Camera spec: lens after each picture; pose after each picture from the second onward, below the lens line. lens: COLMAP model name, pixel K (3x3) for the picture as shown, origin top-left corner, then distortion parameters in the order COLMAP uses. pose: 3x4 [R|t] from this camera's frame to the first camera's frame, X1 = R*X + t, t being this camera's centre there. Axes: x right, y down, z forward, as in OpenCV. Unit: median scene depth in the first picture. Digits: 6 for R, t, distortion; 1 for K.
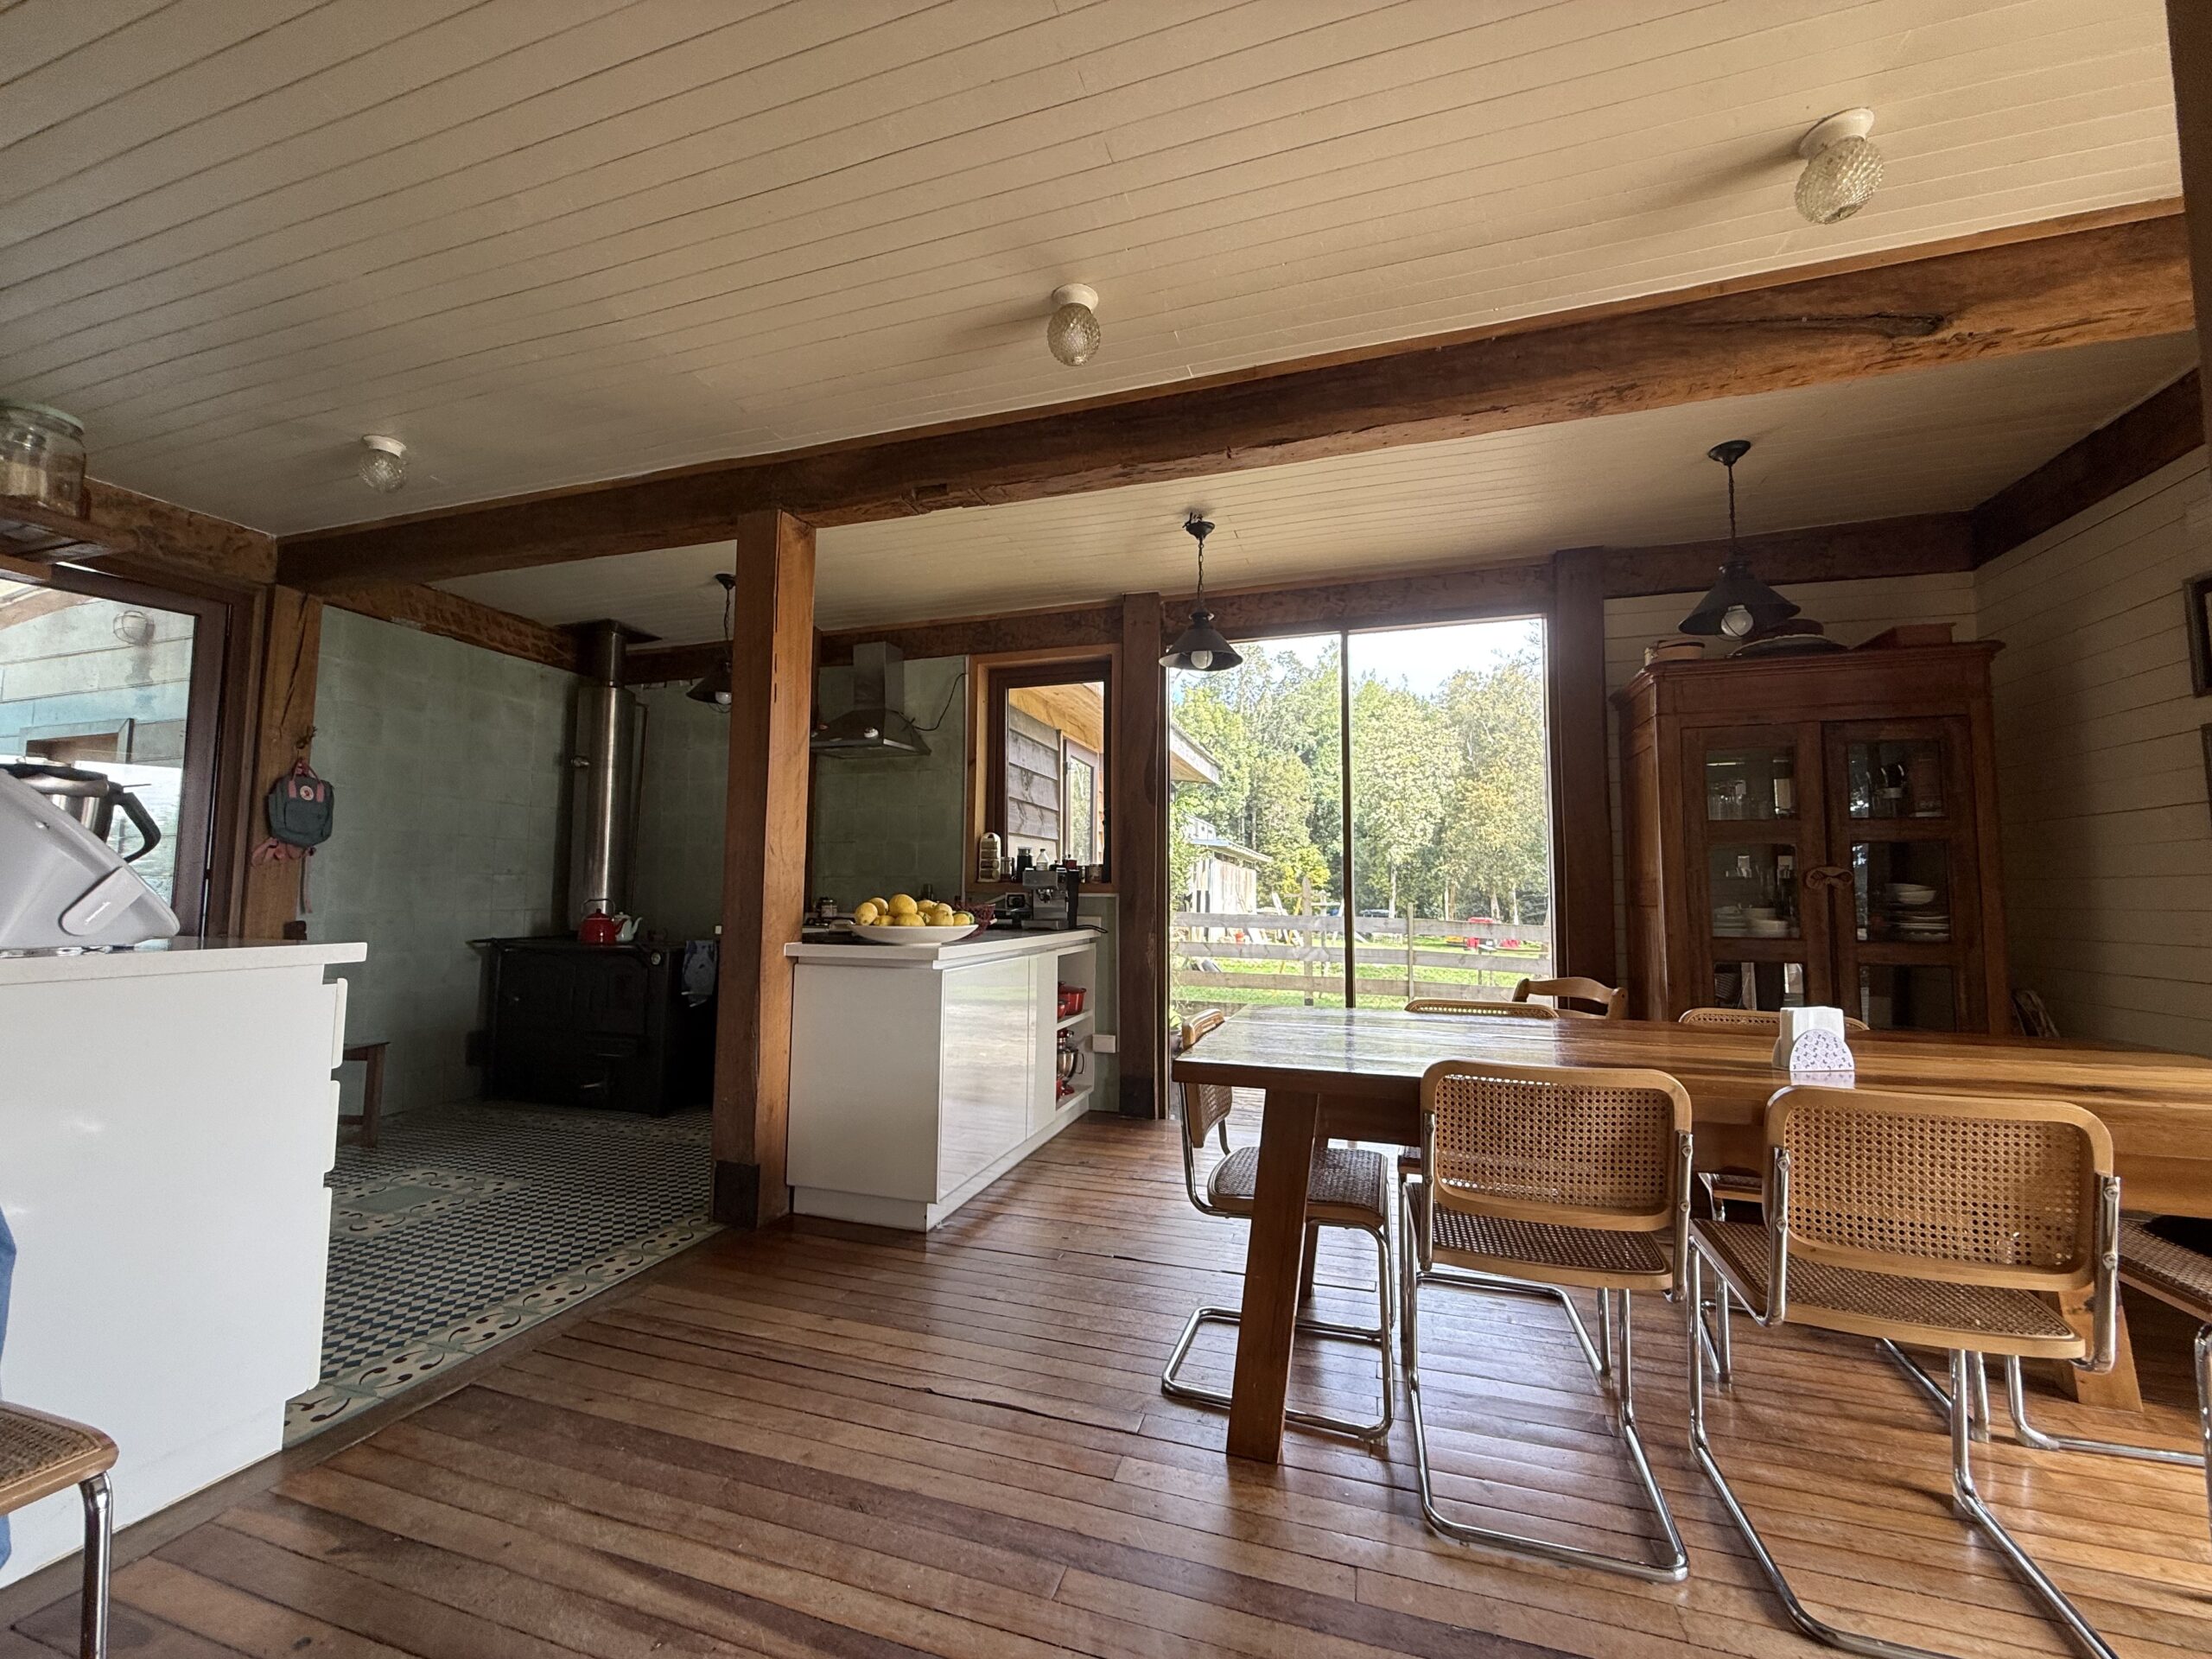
lens RADIAL K [[881.9, 0, 1098.4], [0, 881.9, 830.6], [0, 0, 1]] dist [0.001161, -0.000418]
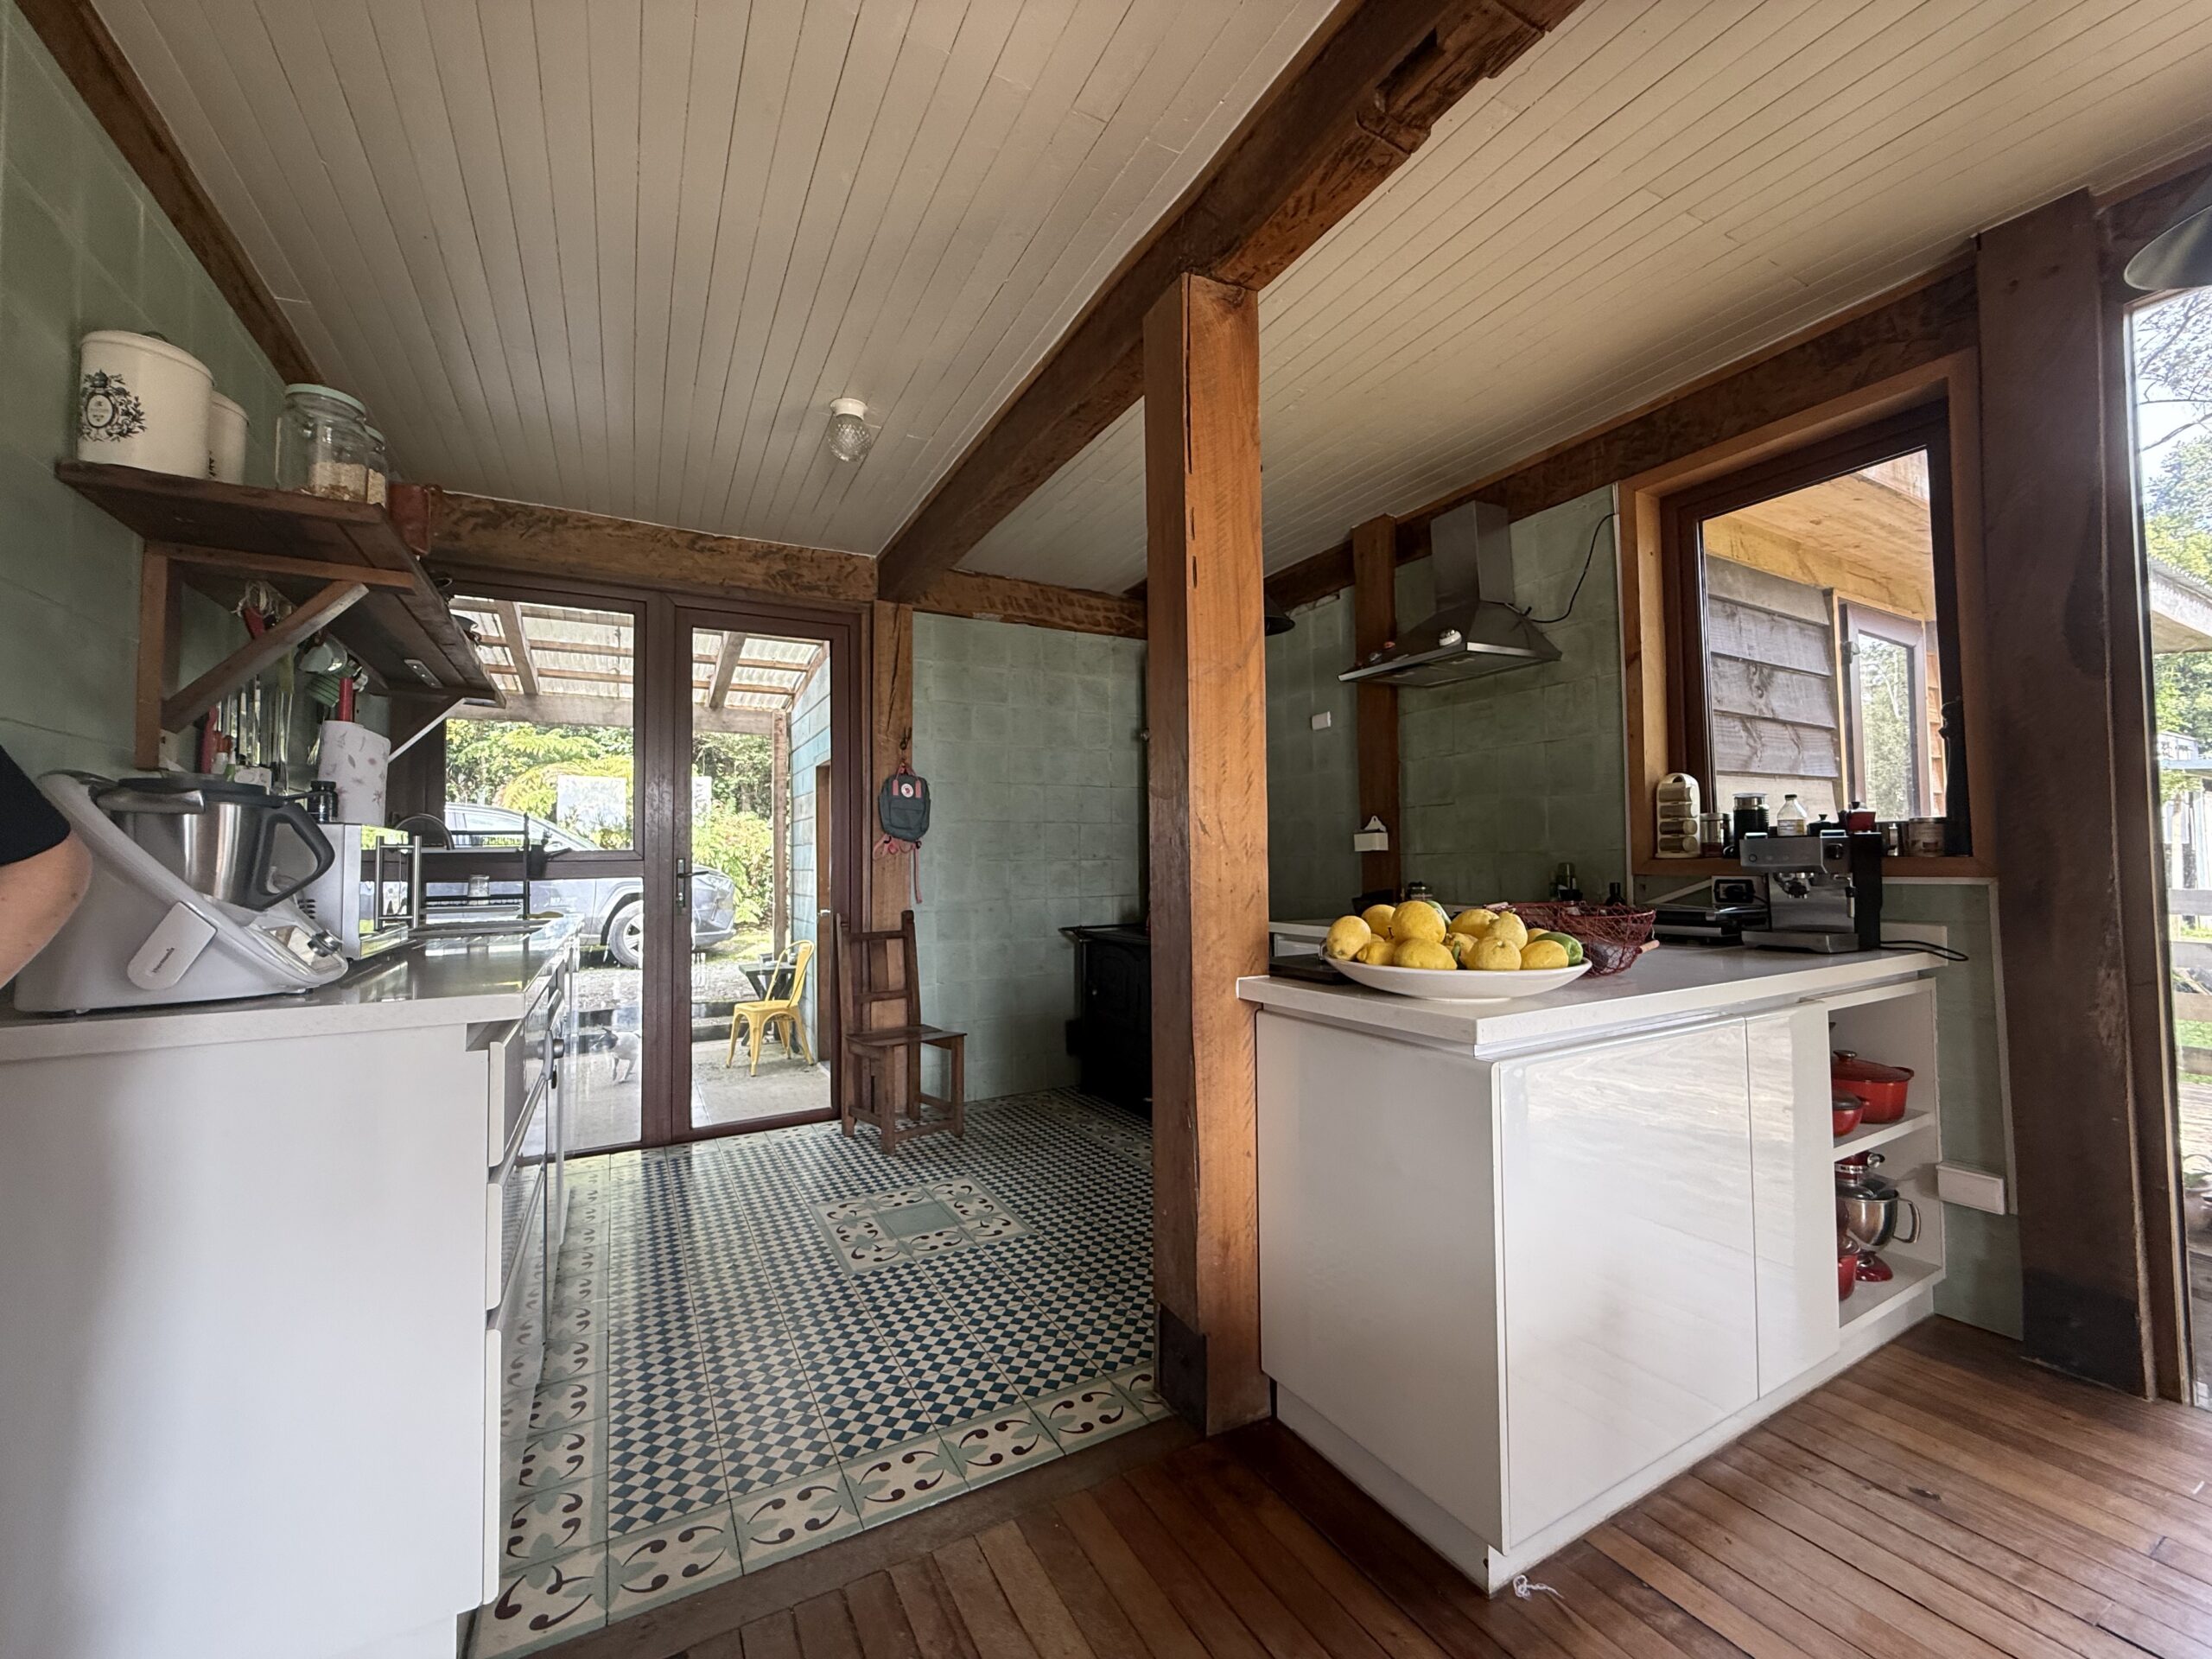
lens RADIAL K [[881.9, 0, 1102.1], [0, 881.9, 830.8], [0, 0, 1]] dist [0.001161, -0.000418]
pose [[0.725613, -0.041508, -0.686850, 0.001634], [0.067774, 0.997637, 0.011309, 0.008868], [0.684758, -0.054757, 0.726711, 0.348256]]
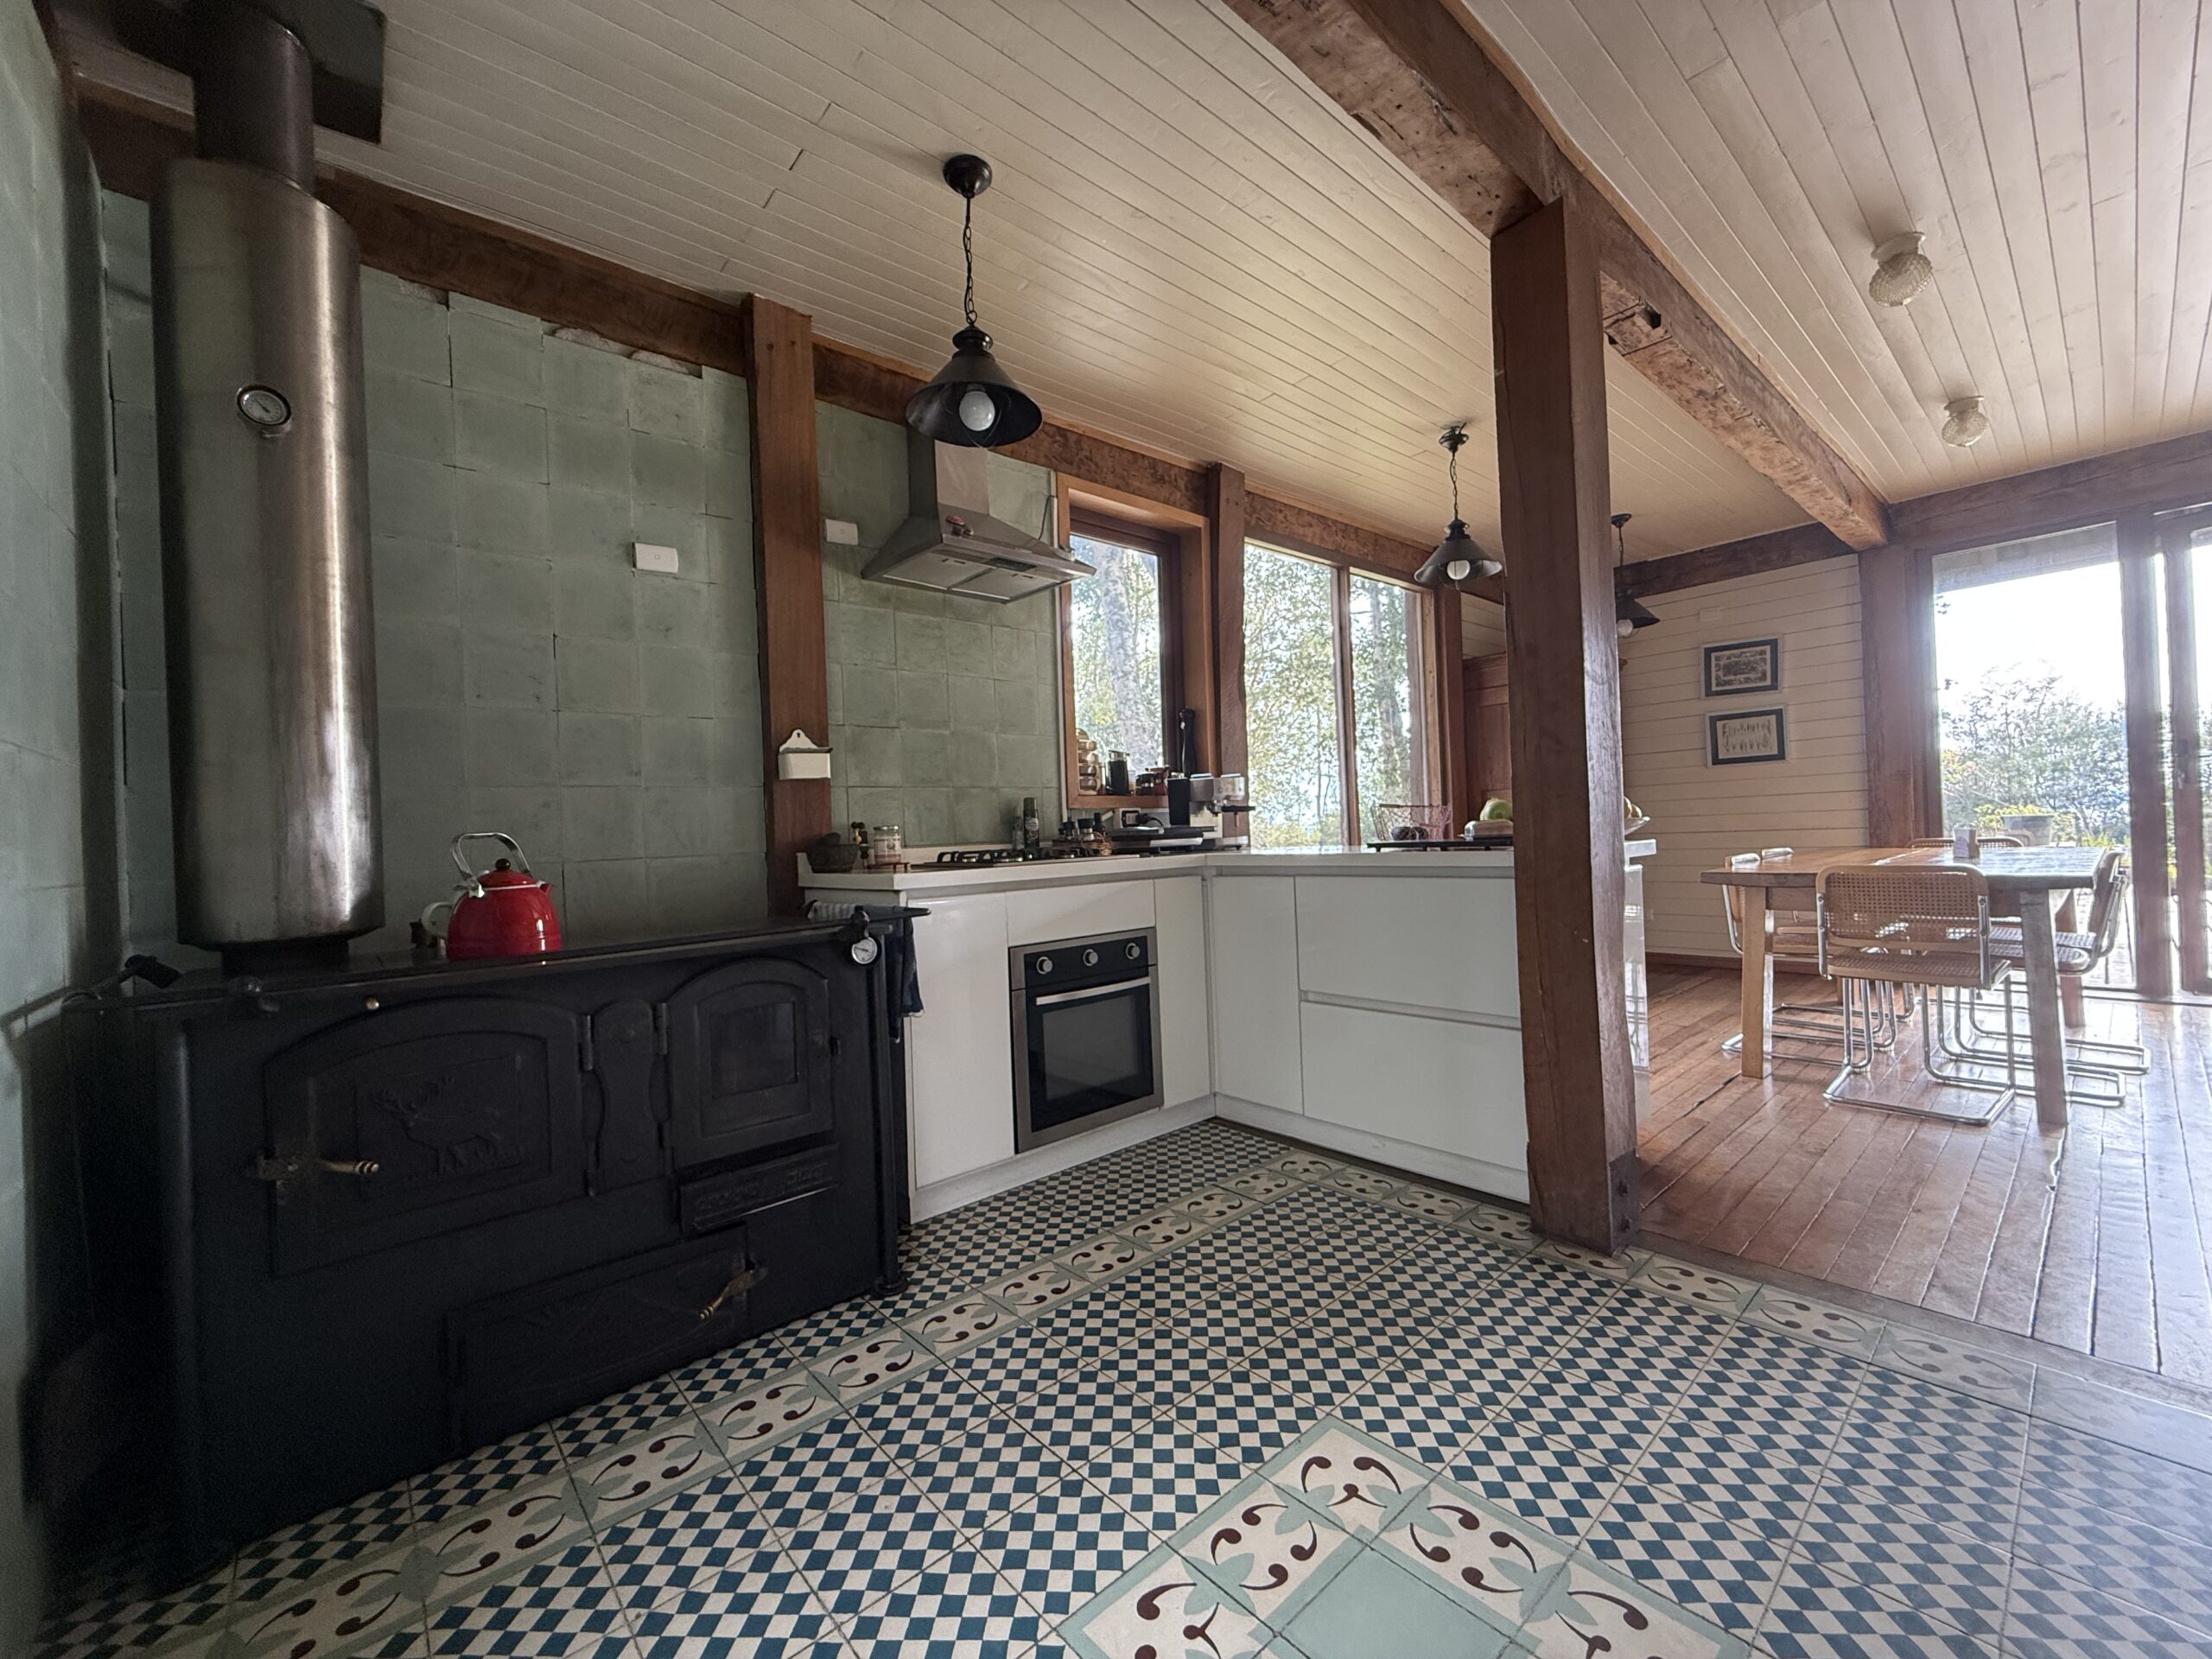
lens RADIAL K [[881.9, 0, 1101.4], [0, 881.9, 827.1], [0, 0, 1]] dist [0.001161, -0.000418]
pose [[0.521508, -0.023969, 0.852910, -0.828645], [-0.016980, 0.999116, 0.038460, 0.063534], [-0.853077, -0.034540, 0.520640, 0.673272]]
